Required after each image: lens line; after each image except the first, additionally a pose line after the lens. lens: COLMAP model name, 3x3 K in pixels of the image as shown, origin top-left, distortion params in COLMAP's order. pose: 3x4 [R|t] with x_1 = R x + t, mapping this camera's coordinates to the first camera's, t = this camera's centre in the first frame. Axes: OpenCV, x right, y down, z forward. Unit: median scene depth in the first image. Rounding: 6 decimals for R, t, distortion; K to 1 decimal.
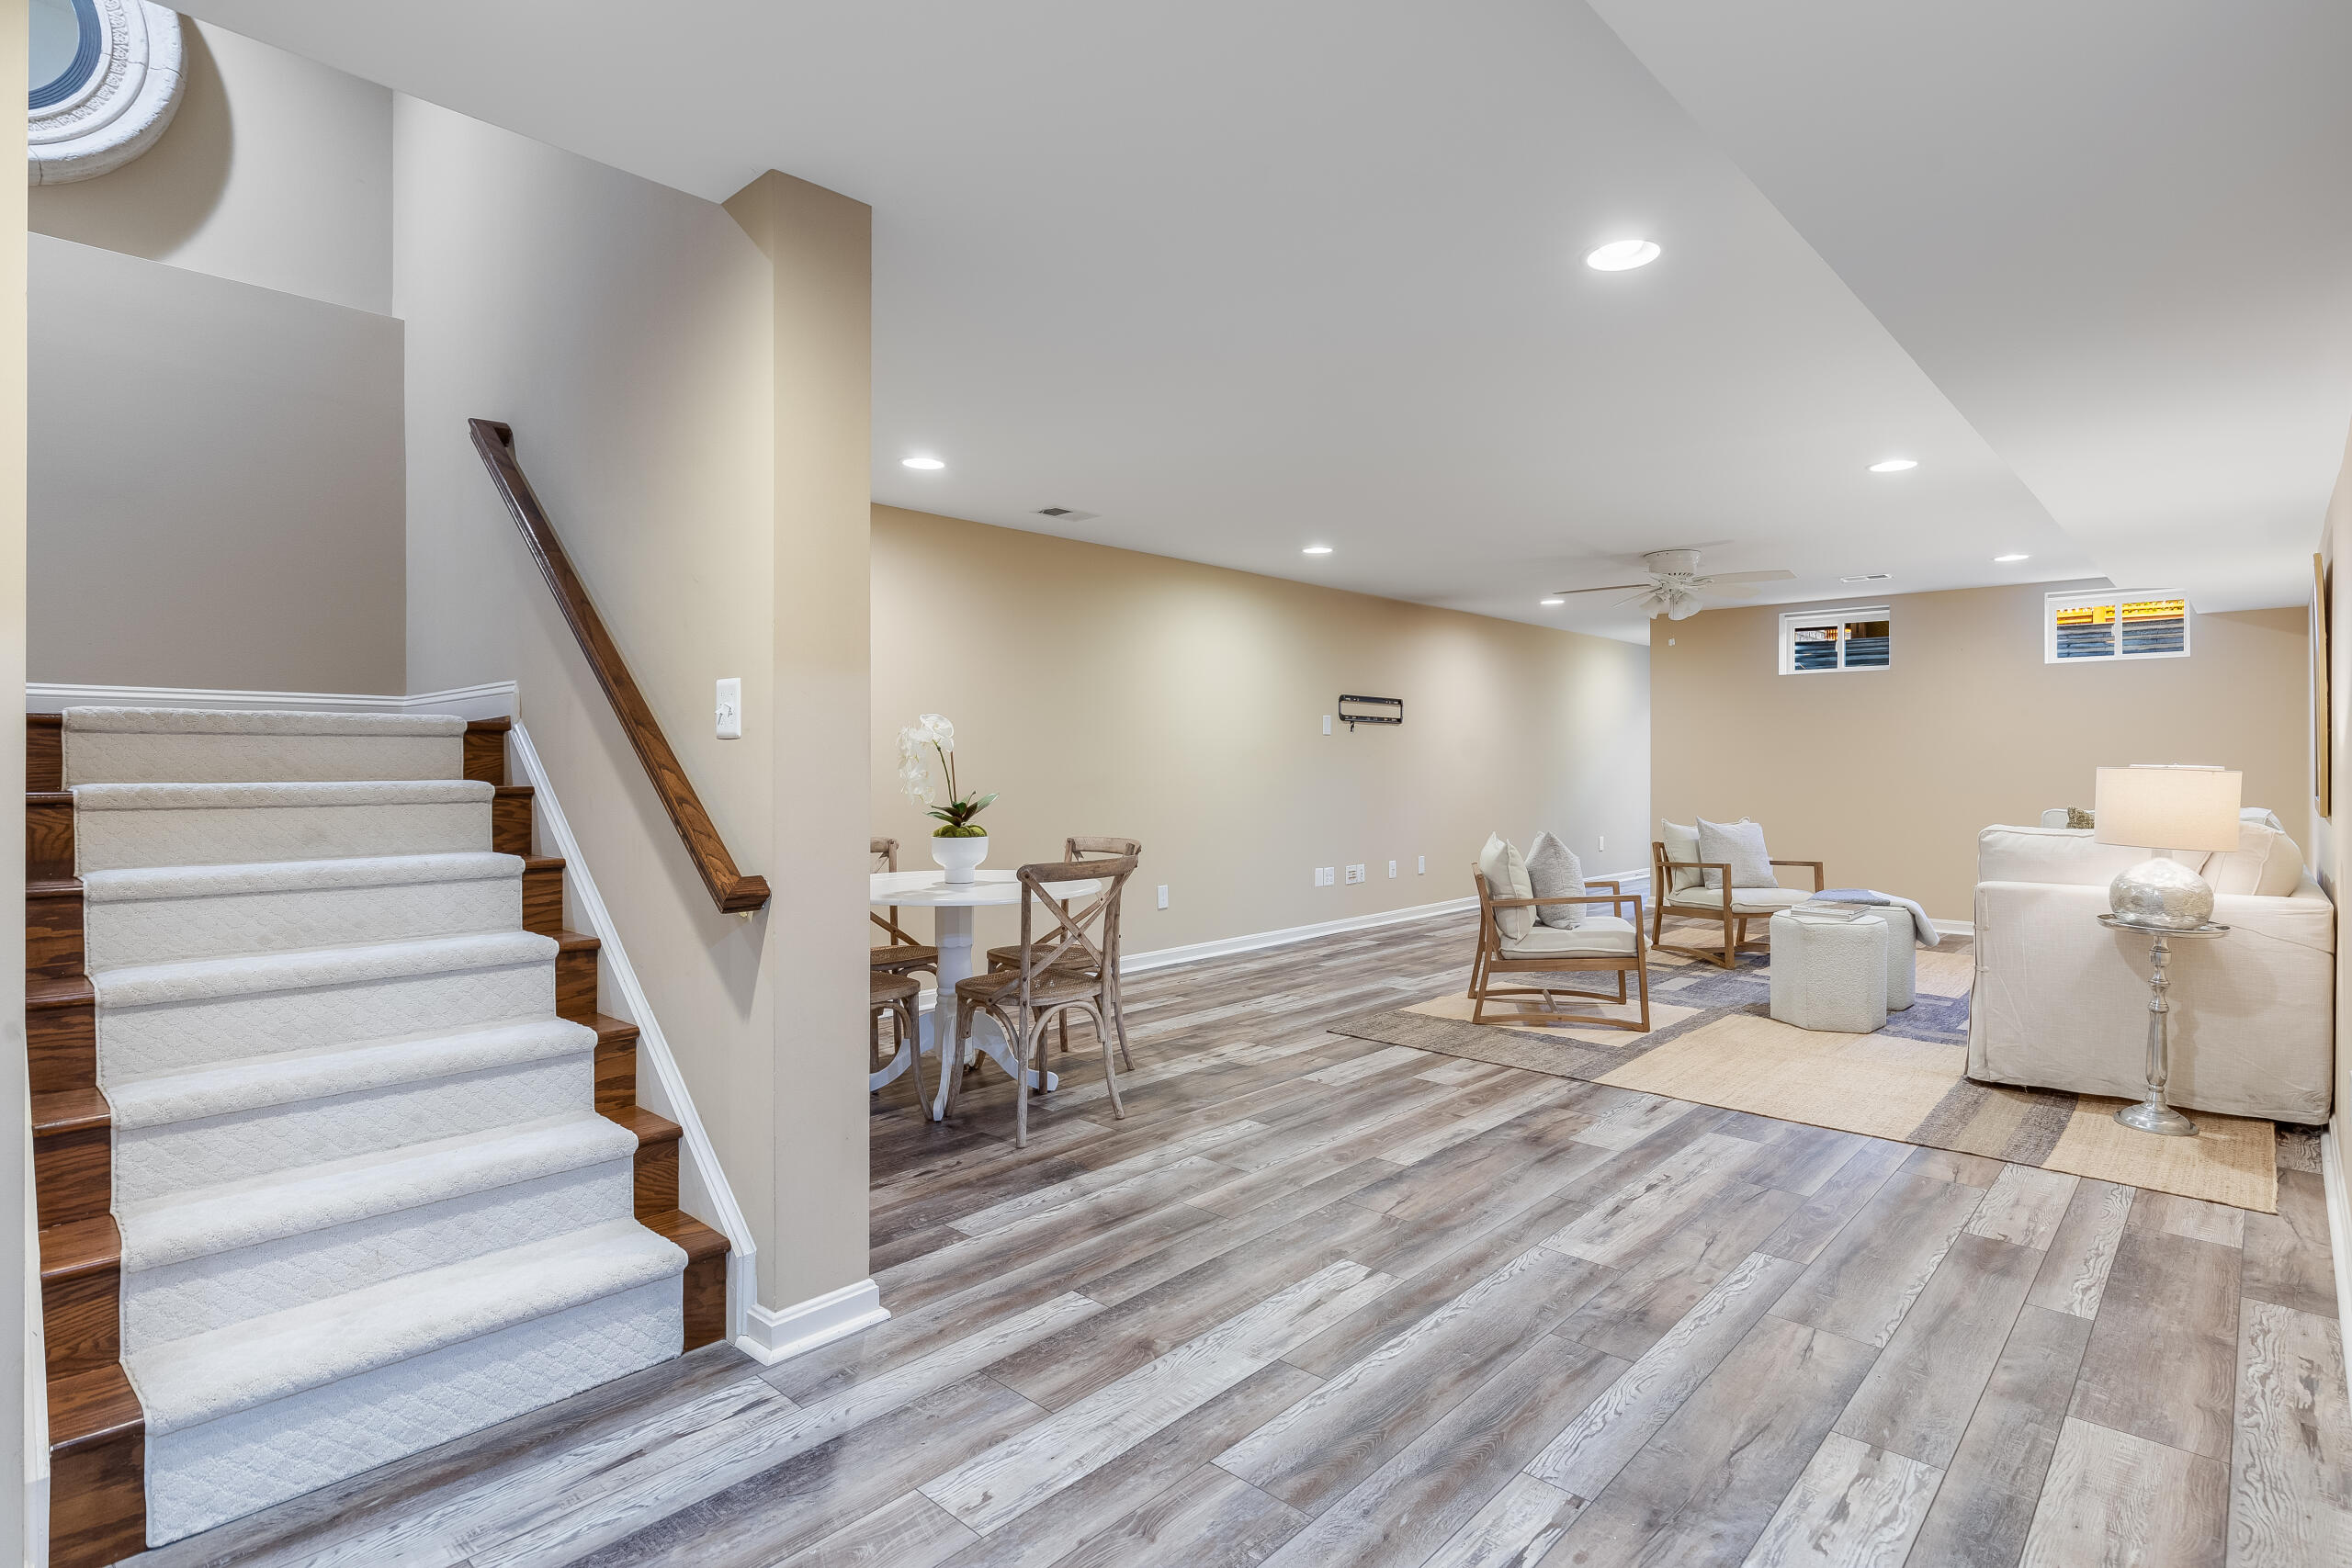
lens RADIAL K [[1237.0, 0, 1165.9], [0, 1237.0, 771.6], [0, 0, 1]] dist [-0.009776, 0.001328]
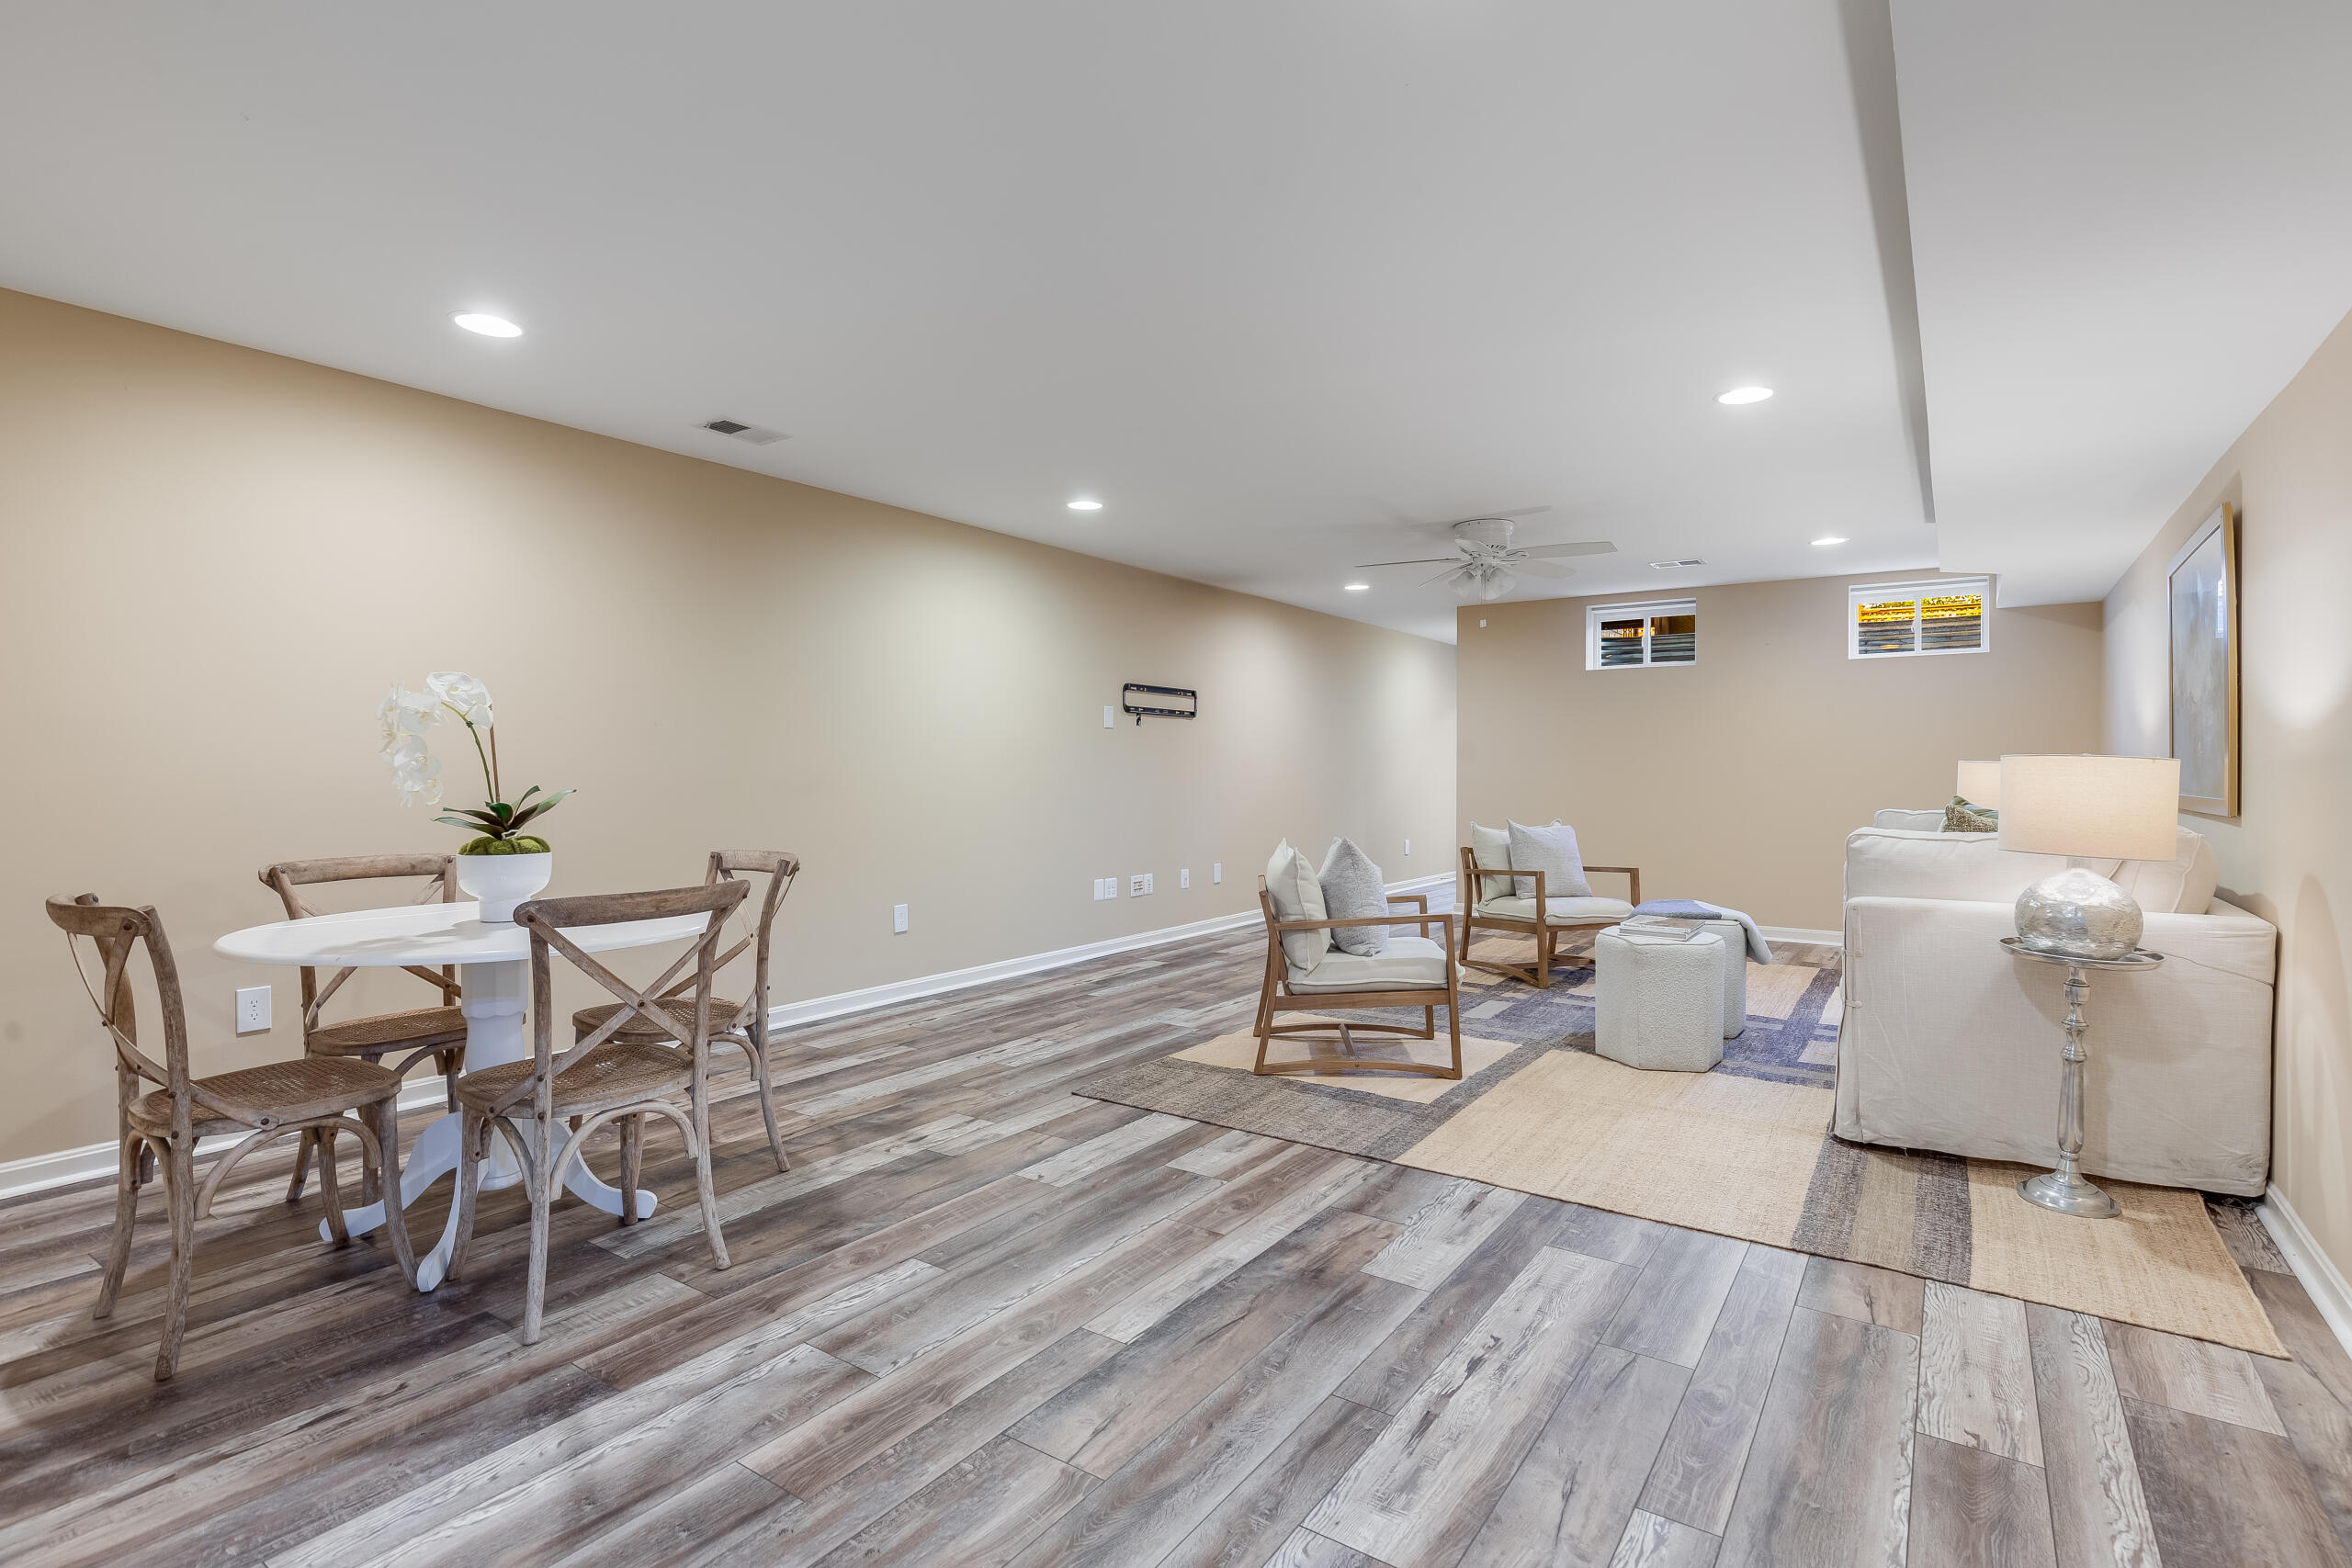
lens RADIAL K [[1237.0, 0, 1183.2], [0, 1237.0, 787.7], [0, 0, 1]] dist [-0.009776, 0.001328]
pose [[0.987333, -0.000392, 0.158661, 0.094317], [-0.001134, 0.999954, 0.009528, 0.009373], [-0.158657, -0.009587, 0.987287, 0.265382]]
